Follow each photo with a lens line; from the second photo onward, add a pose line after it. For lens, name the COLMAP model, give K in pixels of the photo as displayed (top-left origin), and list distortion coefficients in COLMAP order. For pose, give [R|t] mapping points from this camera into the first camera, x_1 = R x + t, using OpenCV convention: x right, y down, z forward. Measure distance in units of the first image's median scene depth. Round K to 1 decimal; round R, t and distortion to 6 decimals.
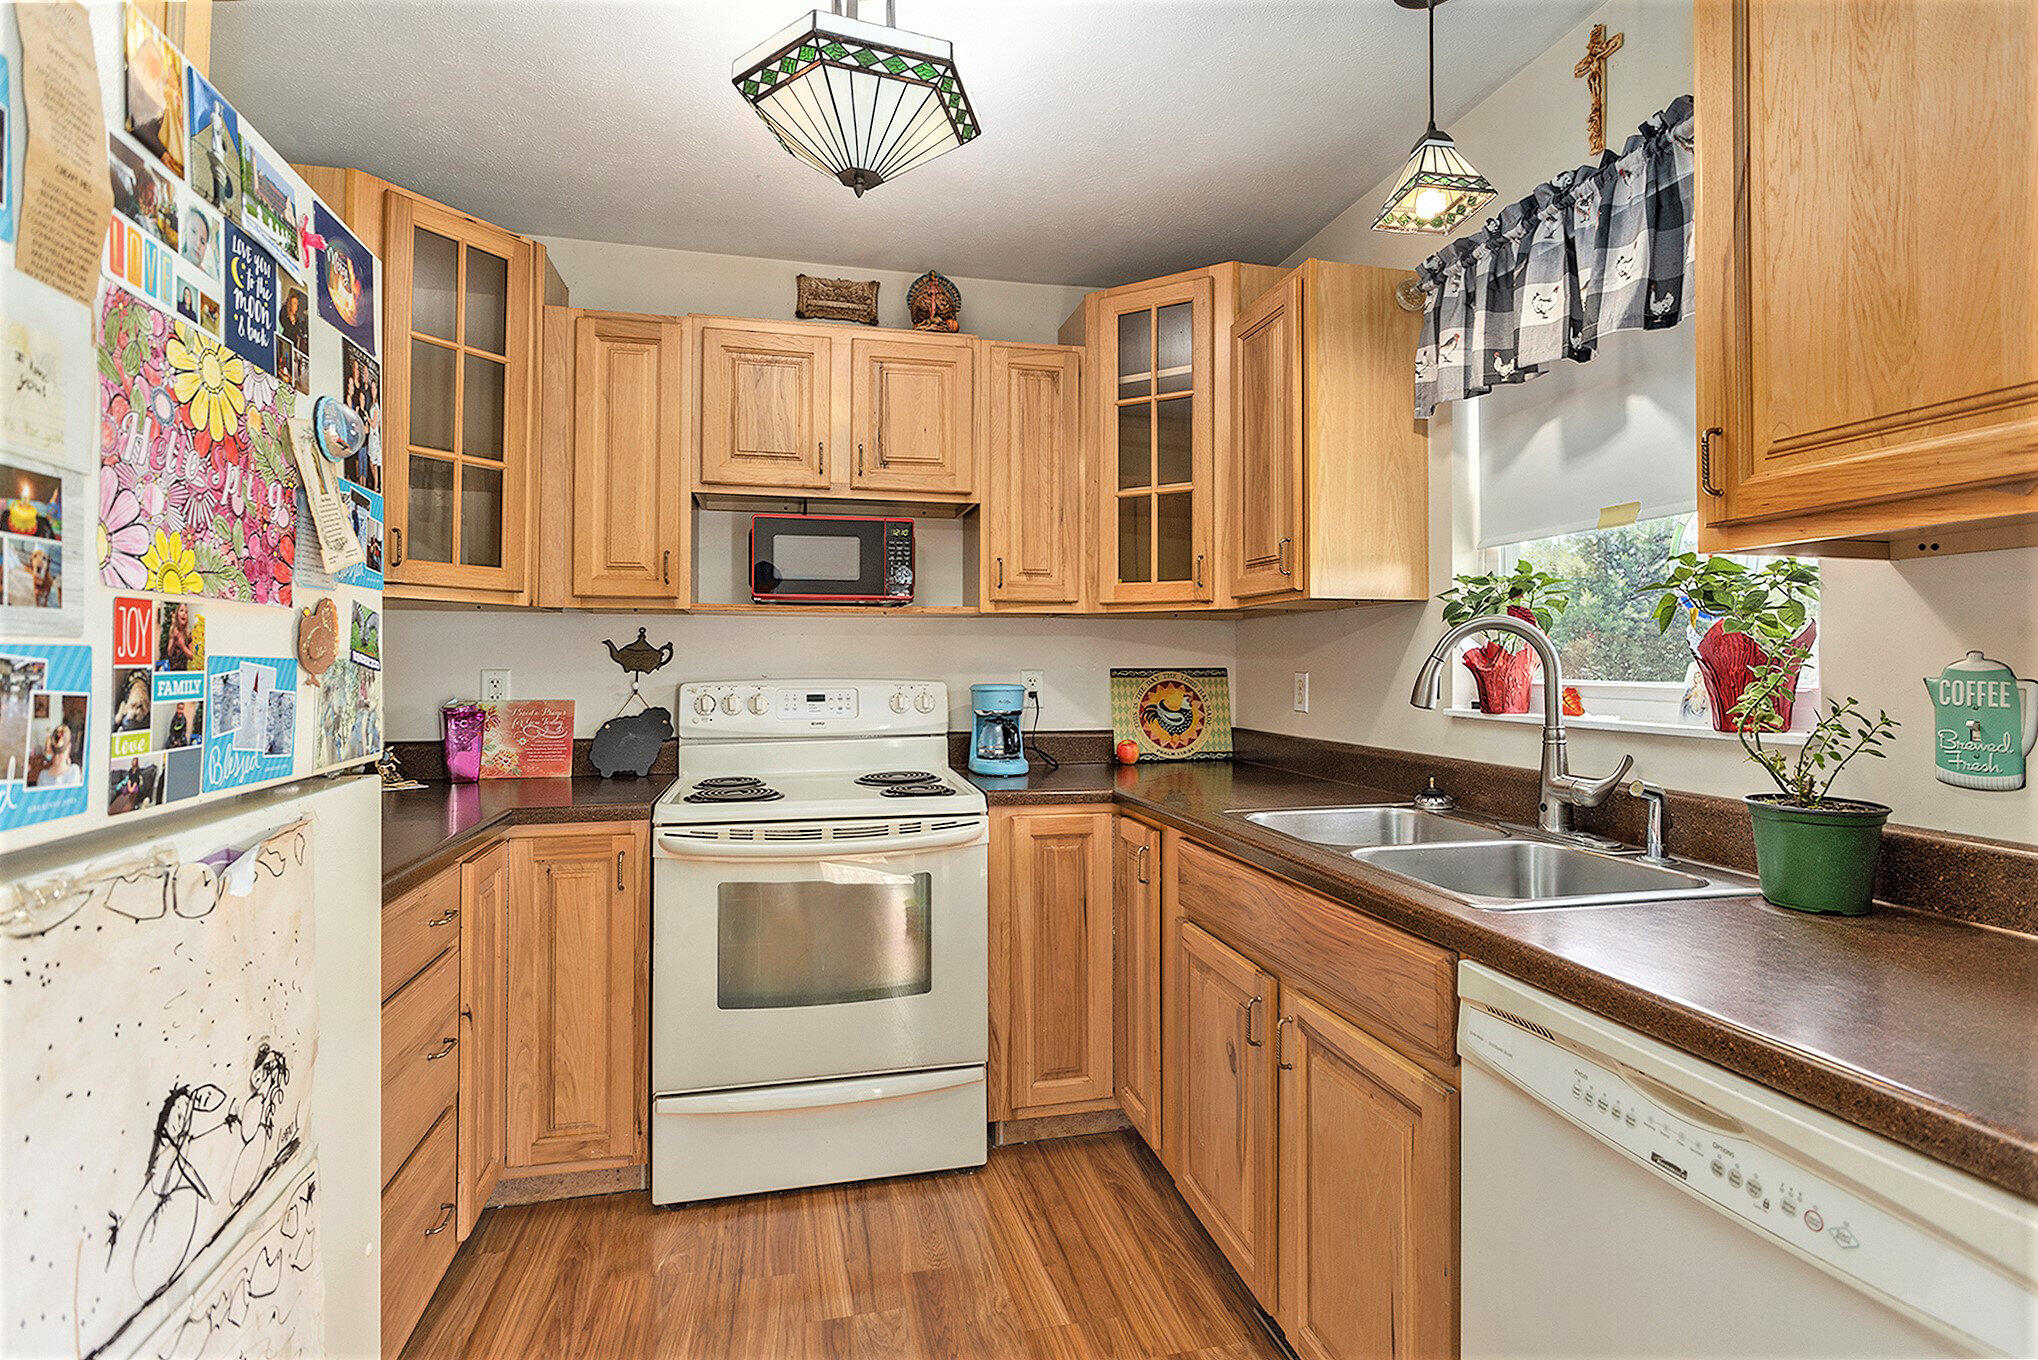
lens RADIAL K [[955.7, 0, 1006.2], [0, 955.7, 655.8], [0, 0, 1]] dist [0.011953, -0.000173]
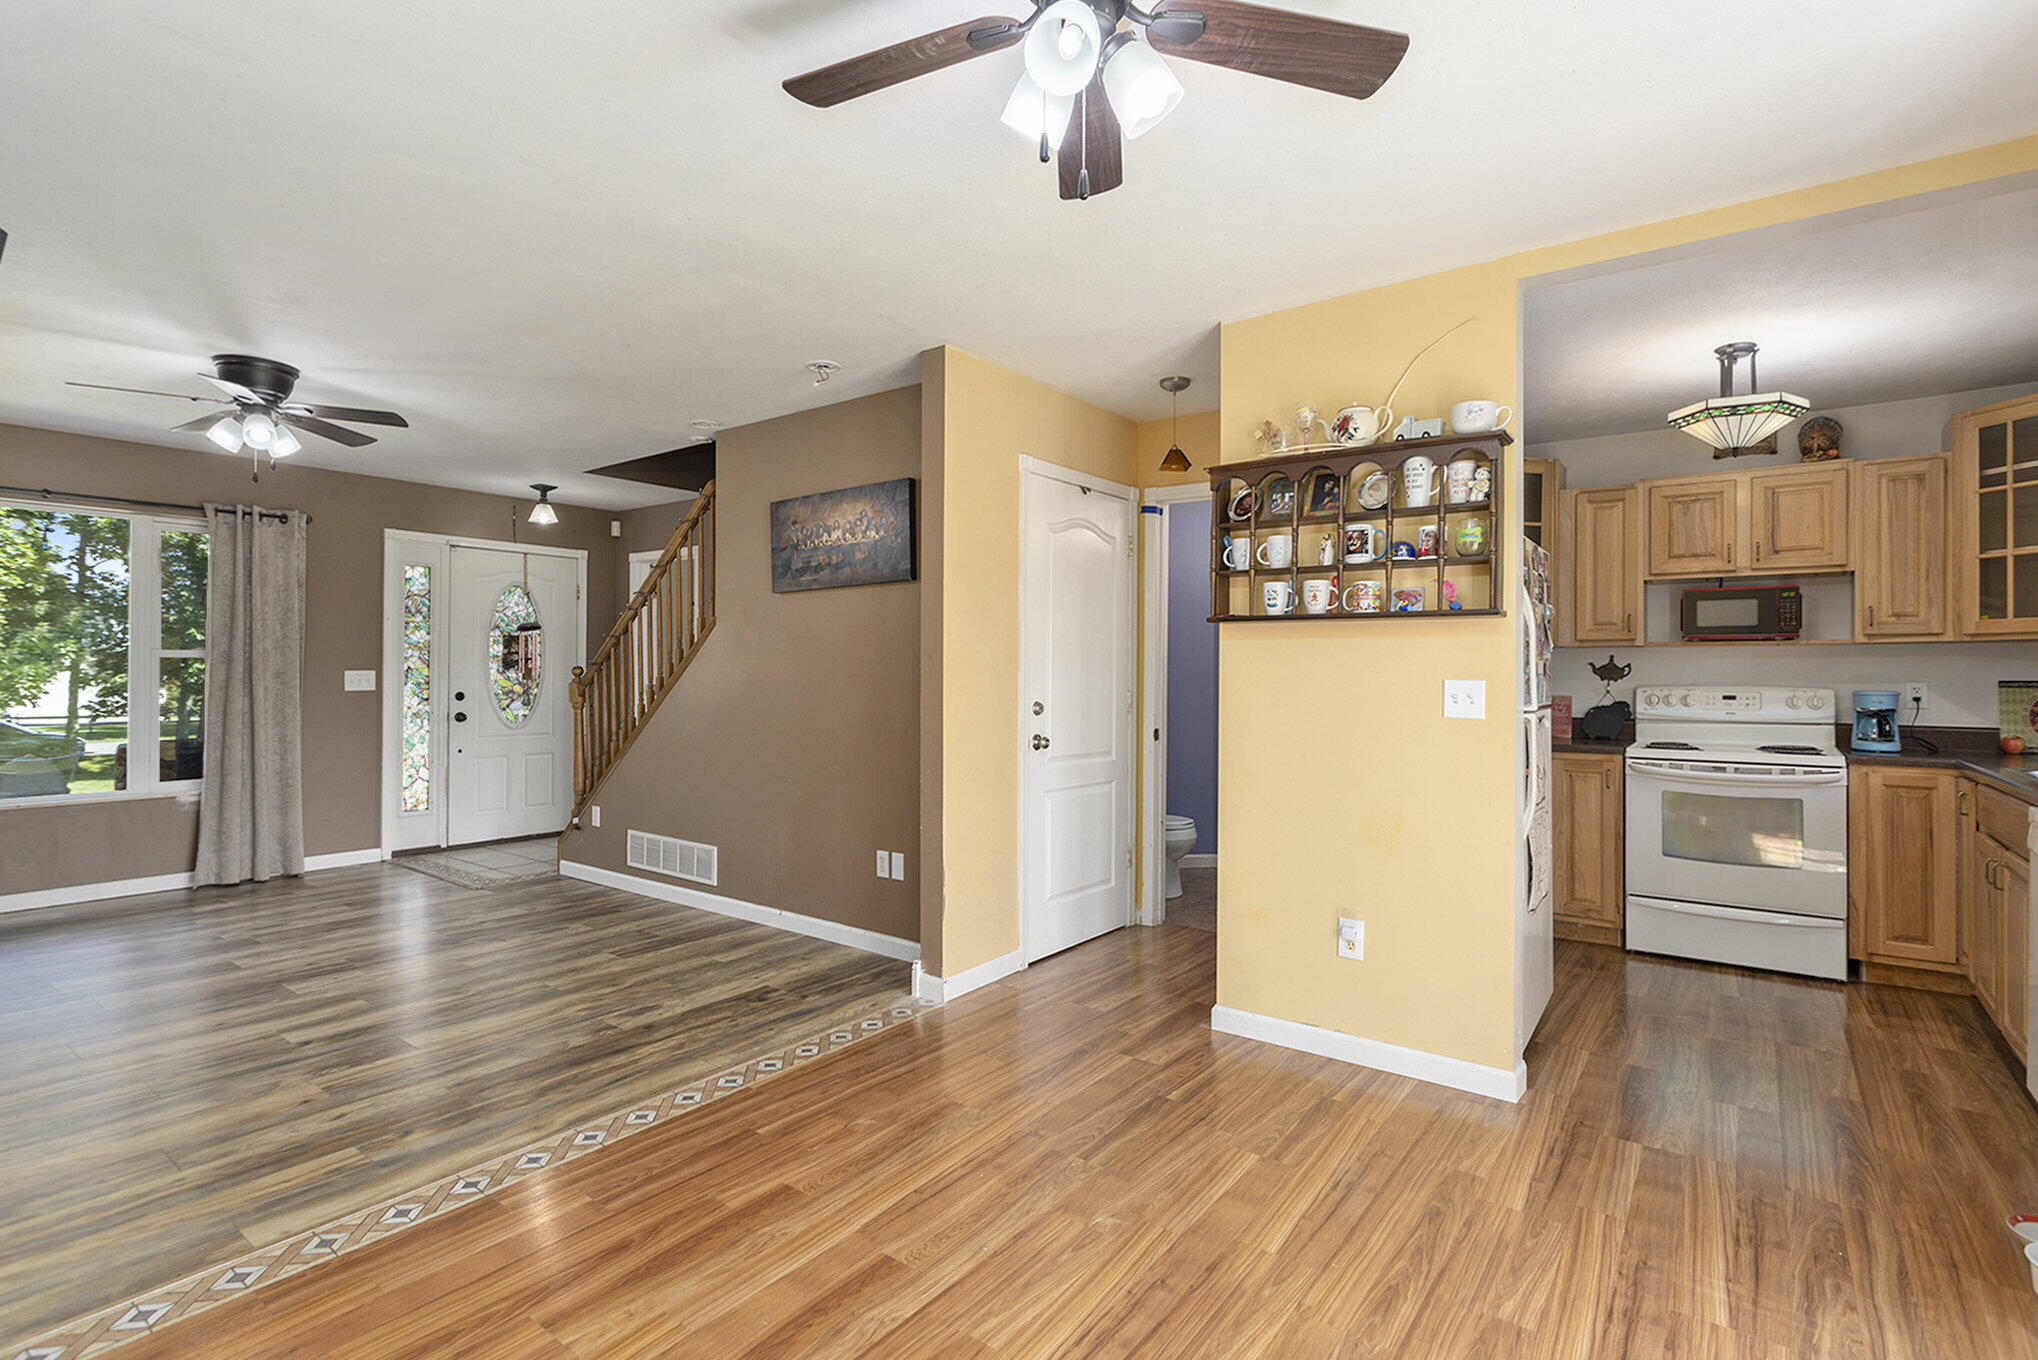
lens RADIAL K [[995.3, 0, 1025.6], [0, 995.3, 664.4], [0, 0, 1]] dist [-0.013801, 0.000363]
pose [[0.653381, -0.005983, -0.757005, 0.330318], [0.003511, 0.999982, -0.004873, -0.008966], [0.757021, 0.000526, 0.653391, -1.132332]]
